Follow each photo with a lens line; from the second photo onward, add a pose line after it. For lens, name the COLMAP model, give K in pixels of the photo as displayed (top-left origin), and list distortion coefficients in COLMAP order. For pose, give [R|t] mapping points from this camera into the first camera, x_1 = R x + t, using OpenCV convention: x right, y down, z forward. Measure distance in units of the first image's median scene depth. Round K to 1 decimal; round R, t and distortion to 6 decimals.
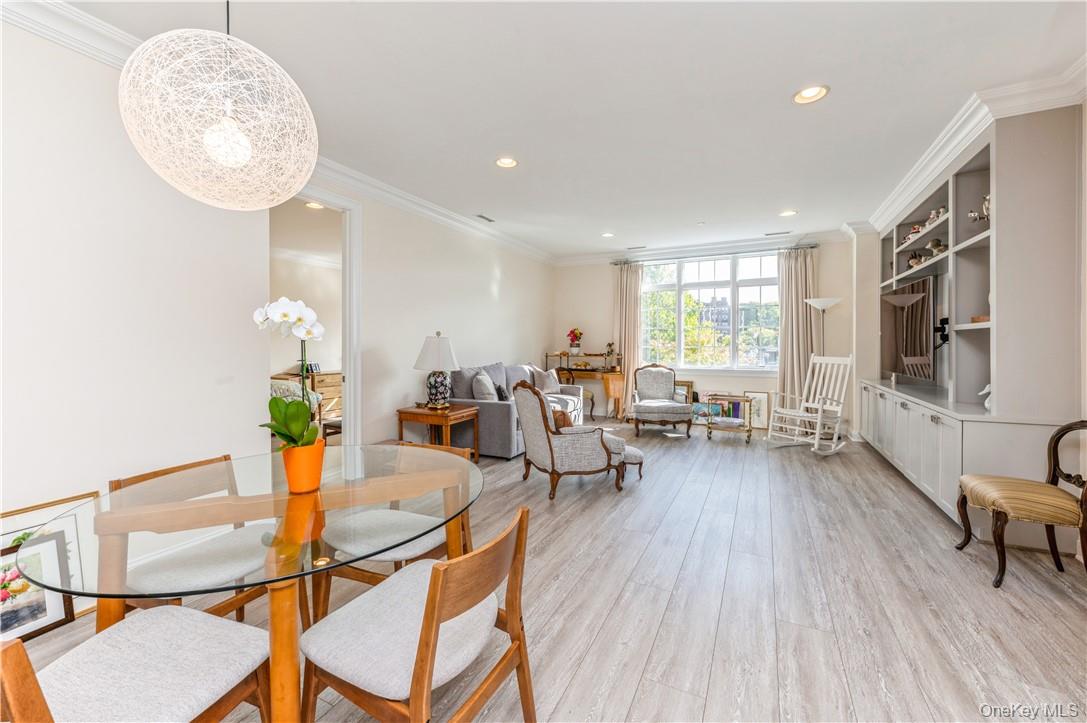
lens RADIAL K [[444.6, 0, 560.7], [0, 444.6, 336.2], [0, 0, 1]] dist [0.057215, 0.000037]
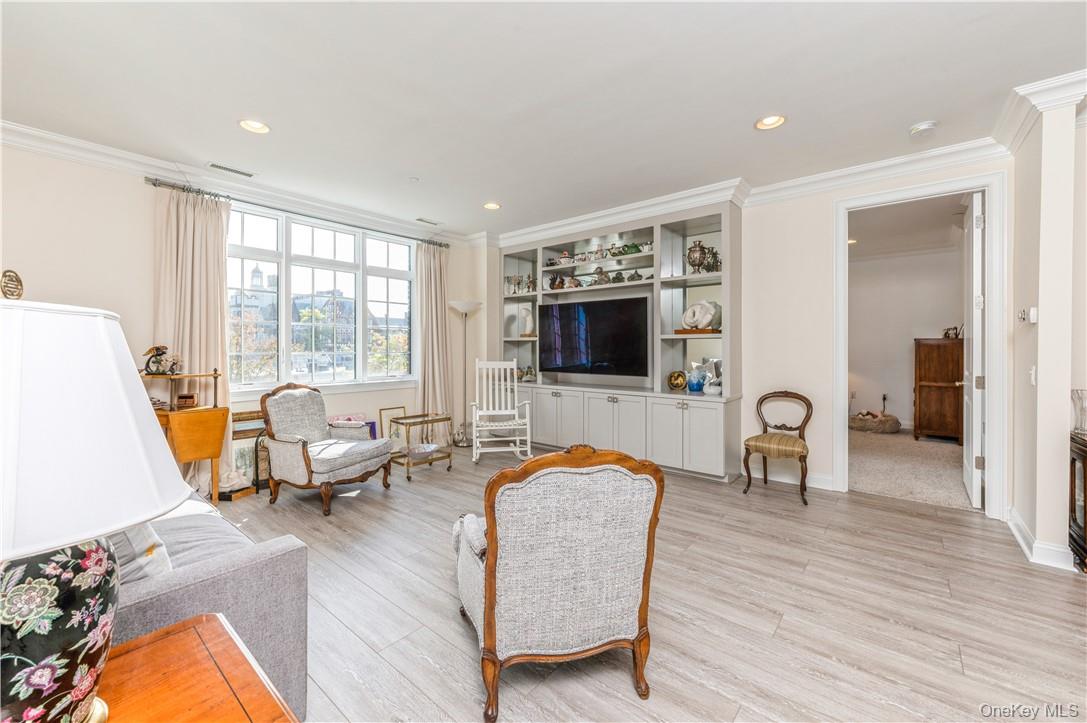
lens RADIAL K [[440.3, 0, 536.3], [0, 440.3, 347.9], [0, 0, 1]] dist [0.000821, 0.000122]
pose [[0.268027, 0.000753, 0.963411, -0.271923], [-0.016720, 0.999853, 0.003871, 0.008653], [-0.963266, -0.017146, 0.268000, 0.557616]]
